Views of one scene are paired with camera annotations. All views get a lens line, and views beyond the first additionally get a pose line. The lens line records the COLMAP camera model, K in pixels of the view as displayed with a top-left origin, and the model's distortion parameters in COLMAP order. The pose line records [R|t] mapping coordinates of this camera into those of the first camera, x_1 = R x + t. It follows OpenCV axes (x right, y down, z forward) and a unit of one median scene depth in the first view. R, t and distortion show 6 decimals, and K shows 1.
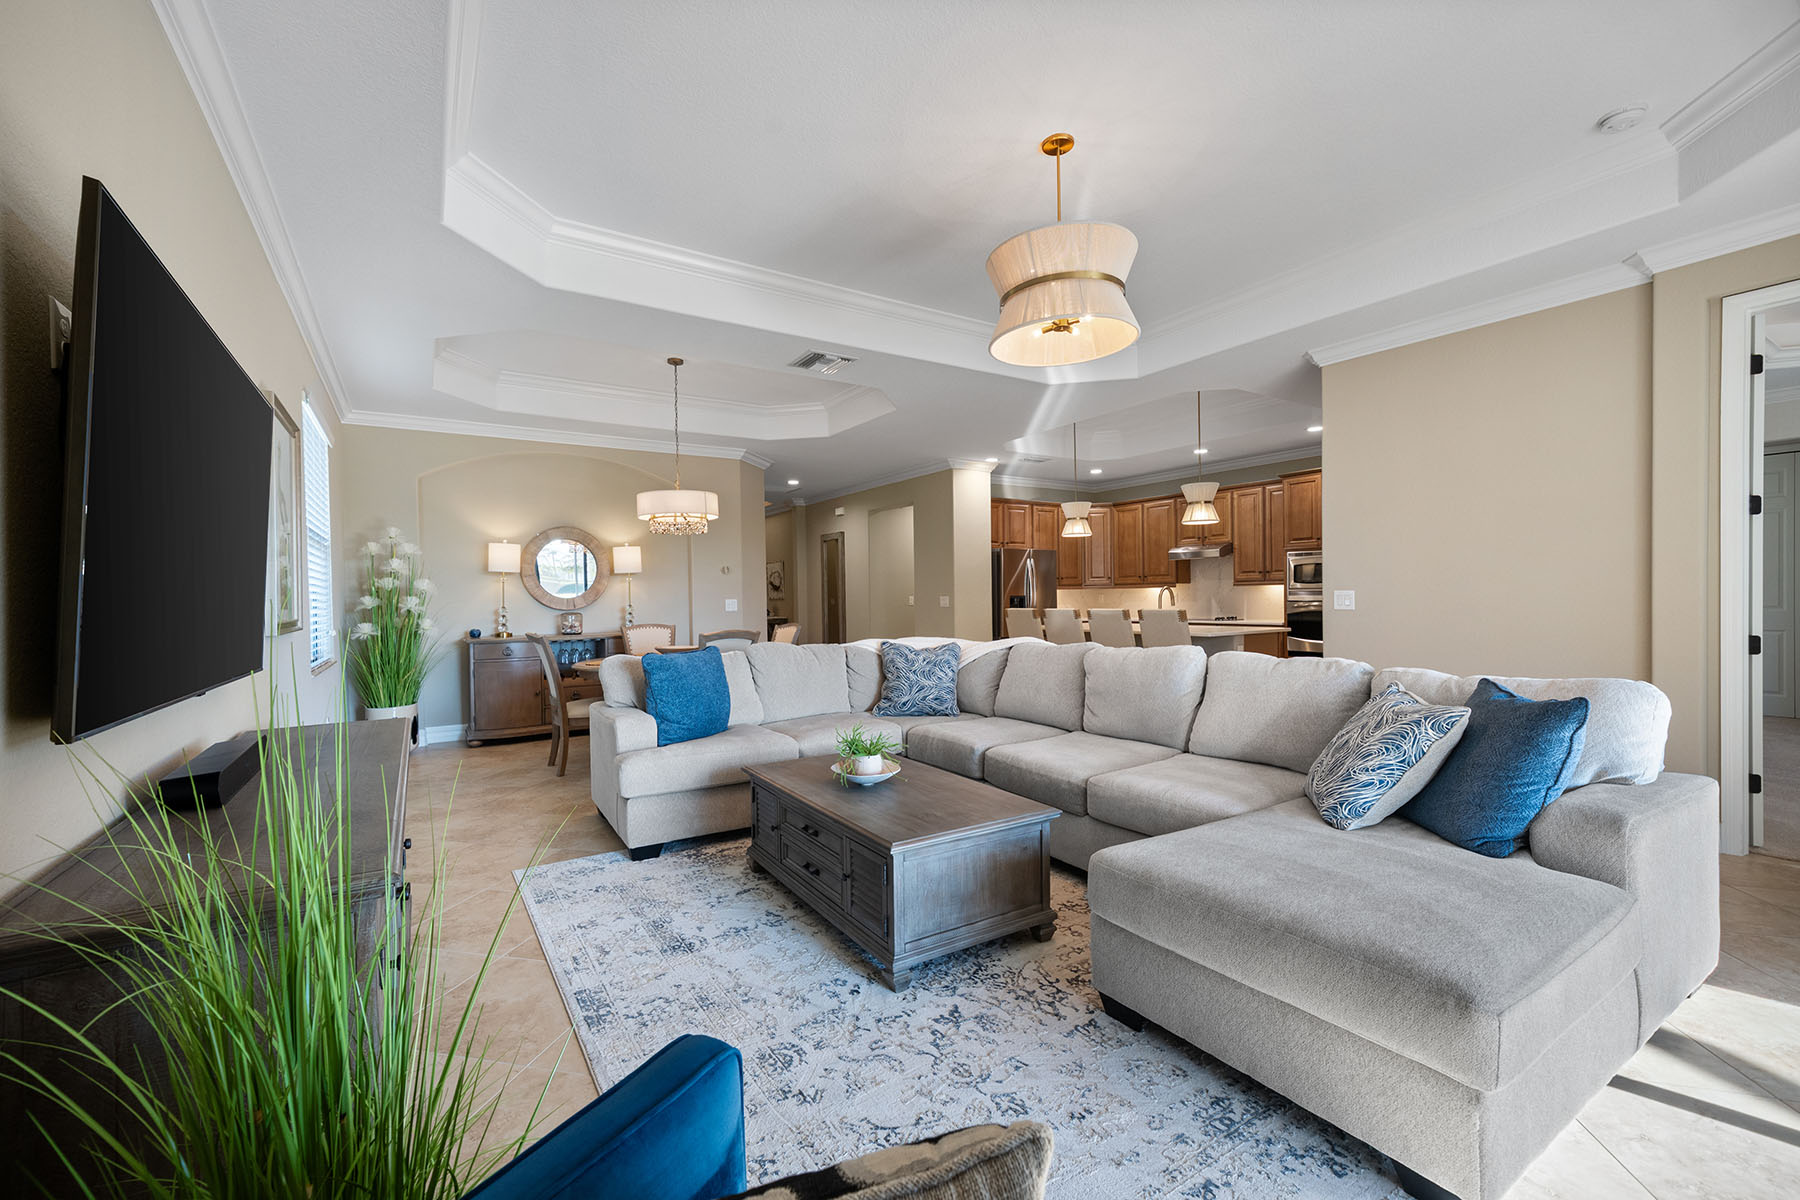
lens RADIAL K [[728.8, 0, 887.0], [0, 728.8, 596.2], [0, 0, 1]] dist [-0.002417, 0.003018]
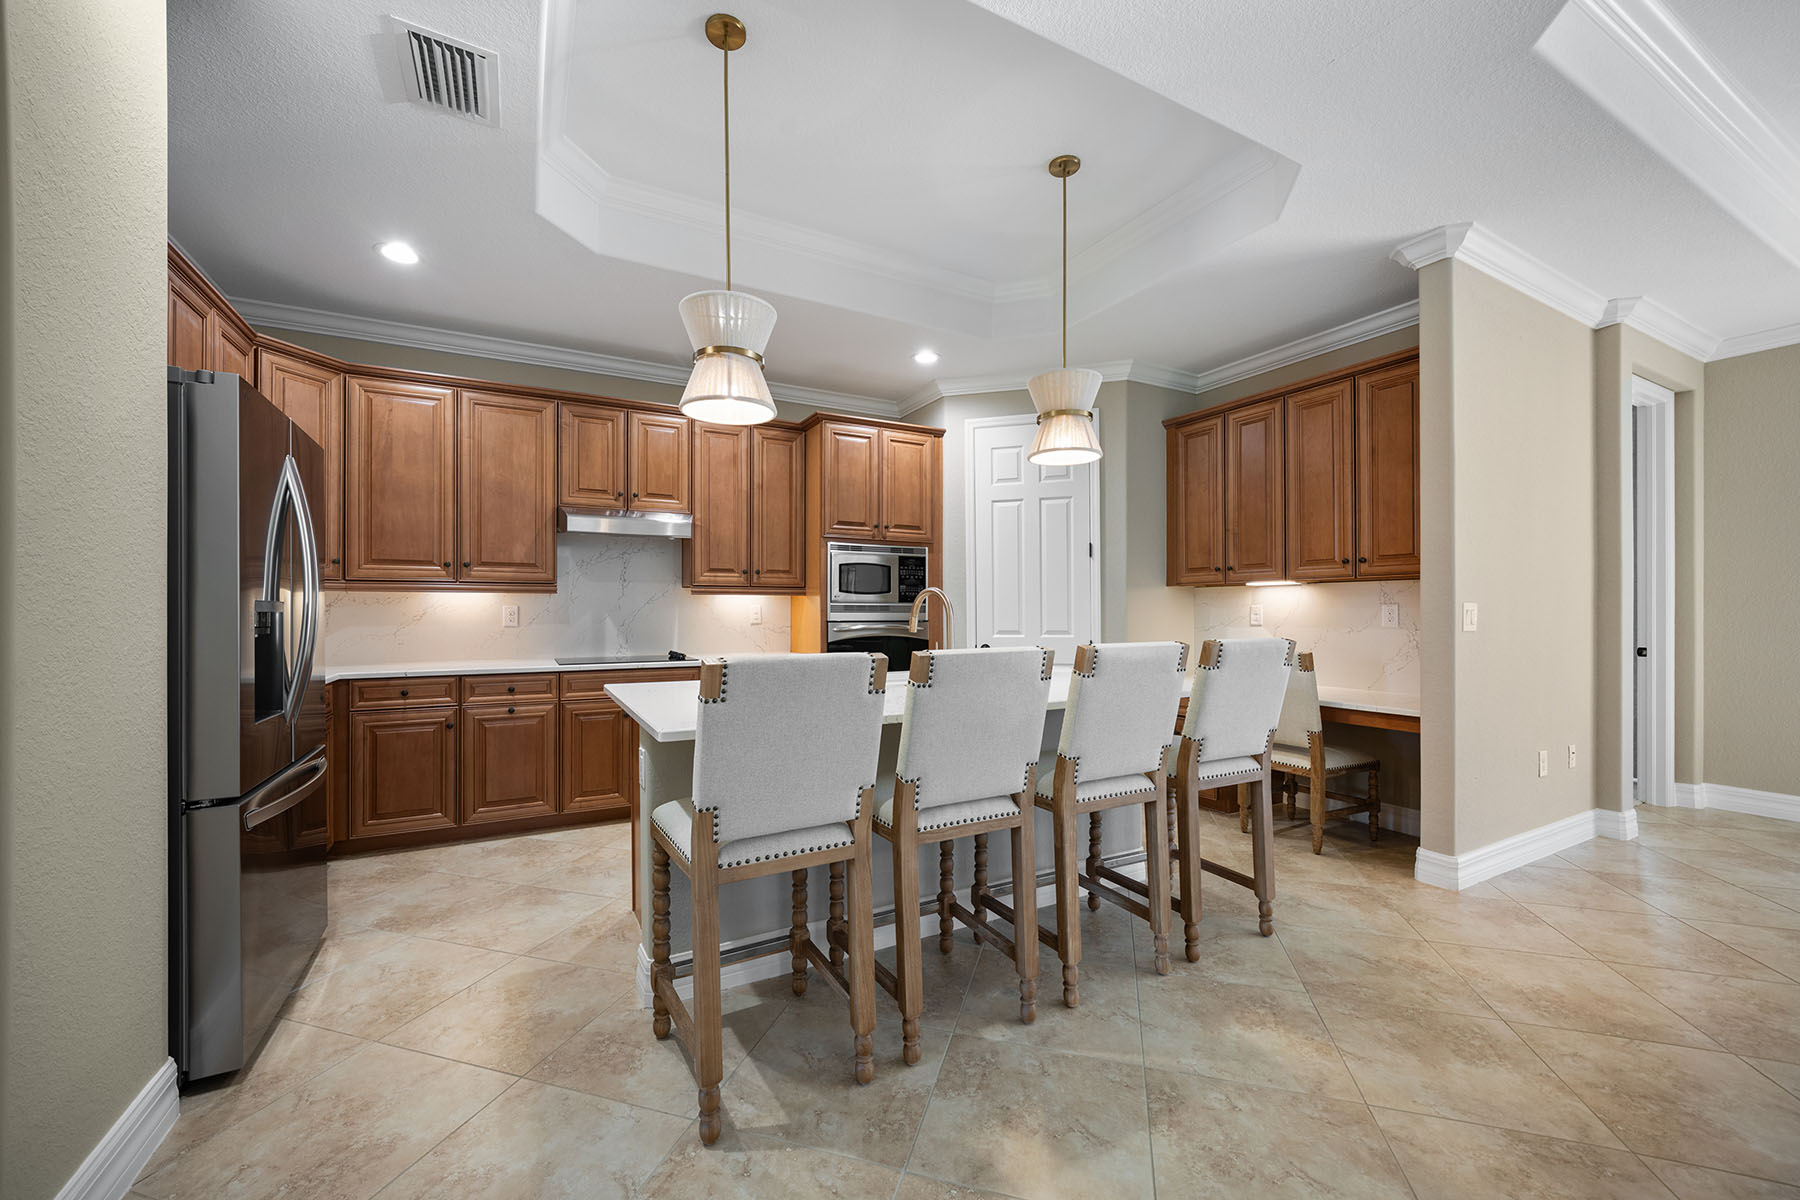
lens RADIAL K [[687.4, 0, 894.4], [0, 687.4, 612.0], [0, 0, 1]] dist [-0.001733, 0.002274]
pose [[0.083697, 0.011016, 0.996430, -0.024035], [-0.003195, 0.999937, -0.010787, 0.004586], [-0.996486, -0.002280, 0.083727, 0.889638]]
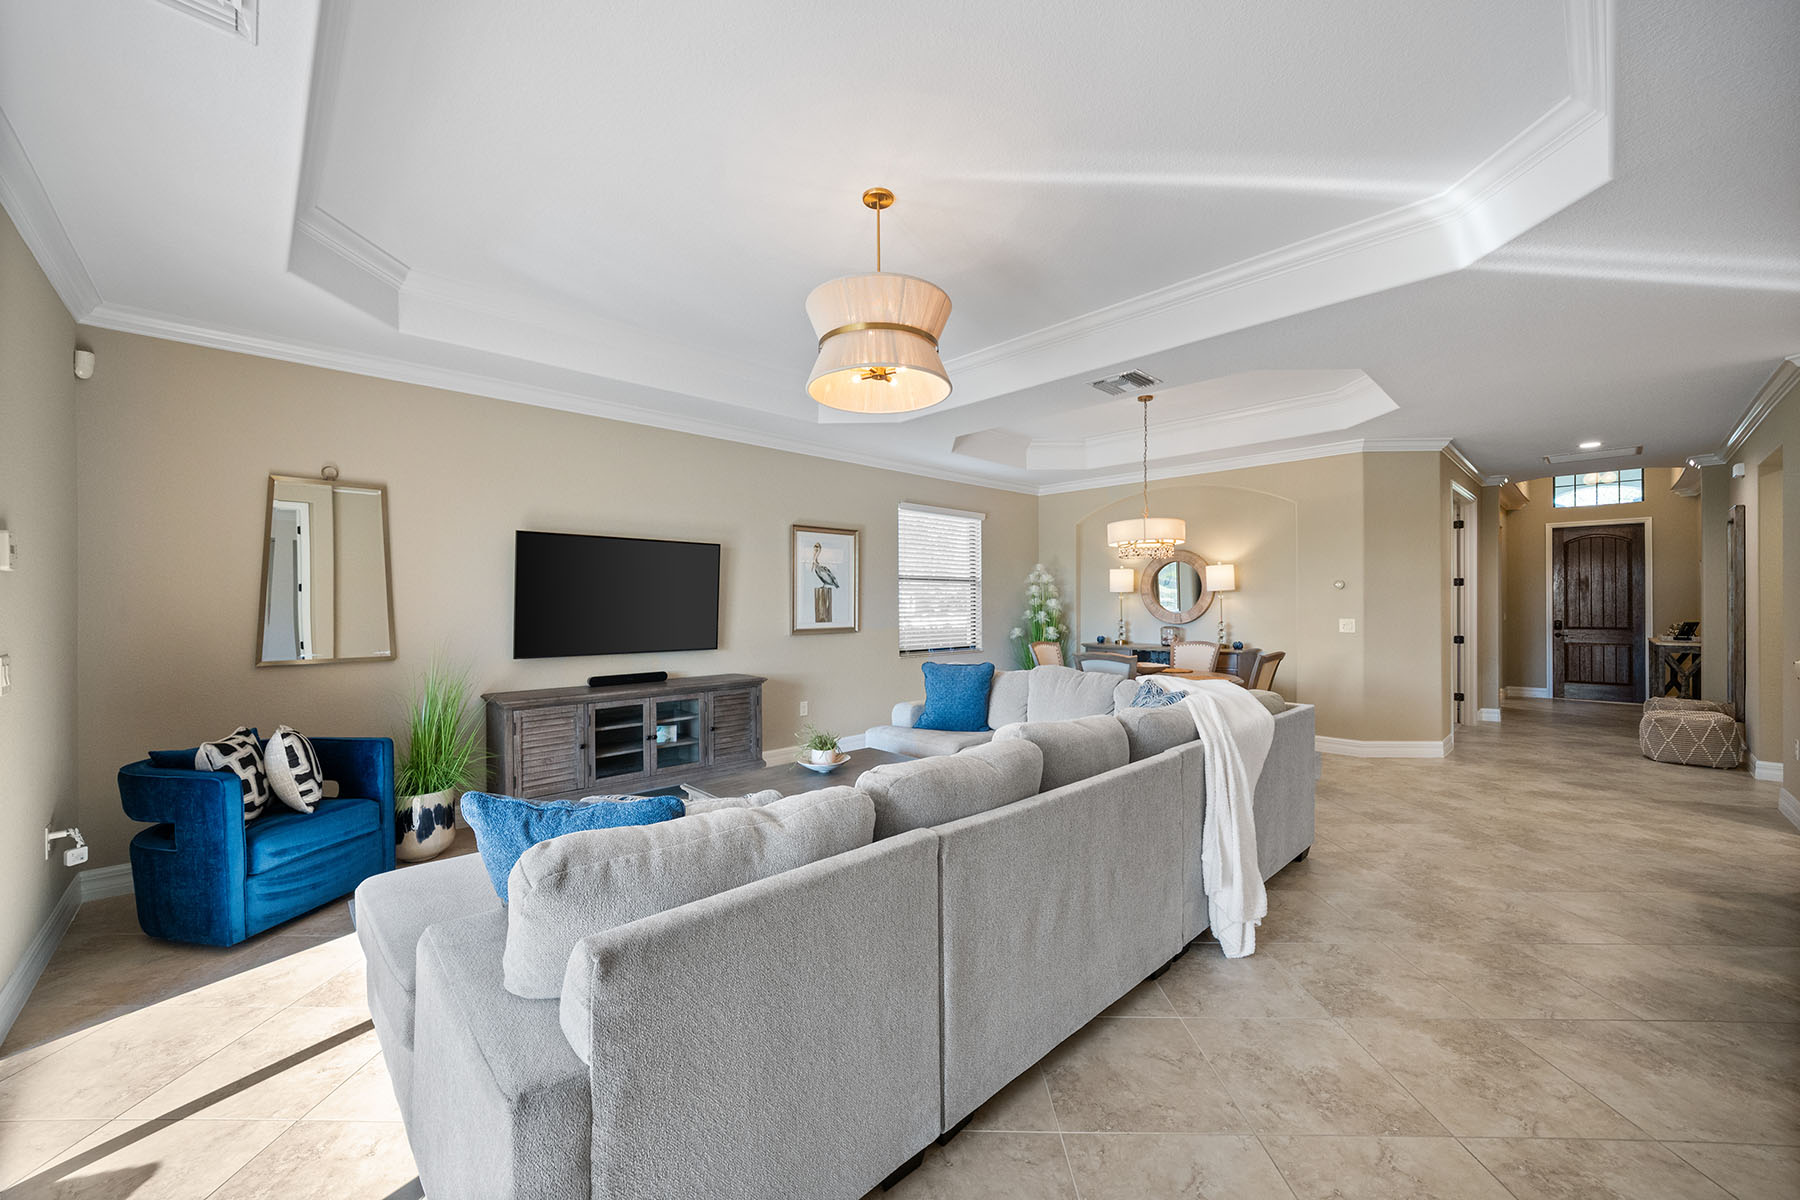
lens RADIAL K [[687.4, 0, 910.2], [0, 687.4, 607.5], [0, 0, 1]] dist [-0.001733, 0.002274]
pose [[0.212064, 0.019037, -0.977070, 0.462997], [0.002585, 0.999796, 0.020040, -0.026308], [0.977252, -0.006776, 0.211971, 0.325561]]
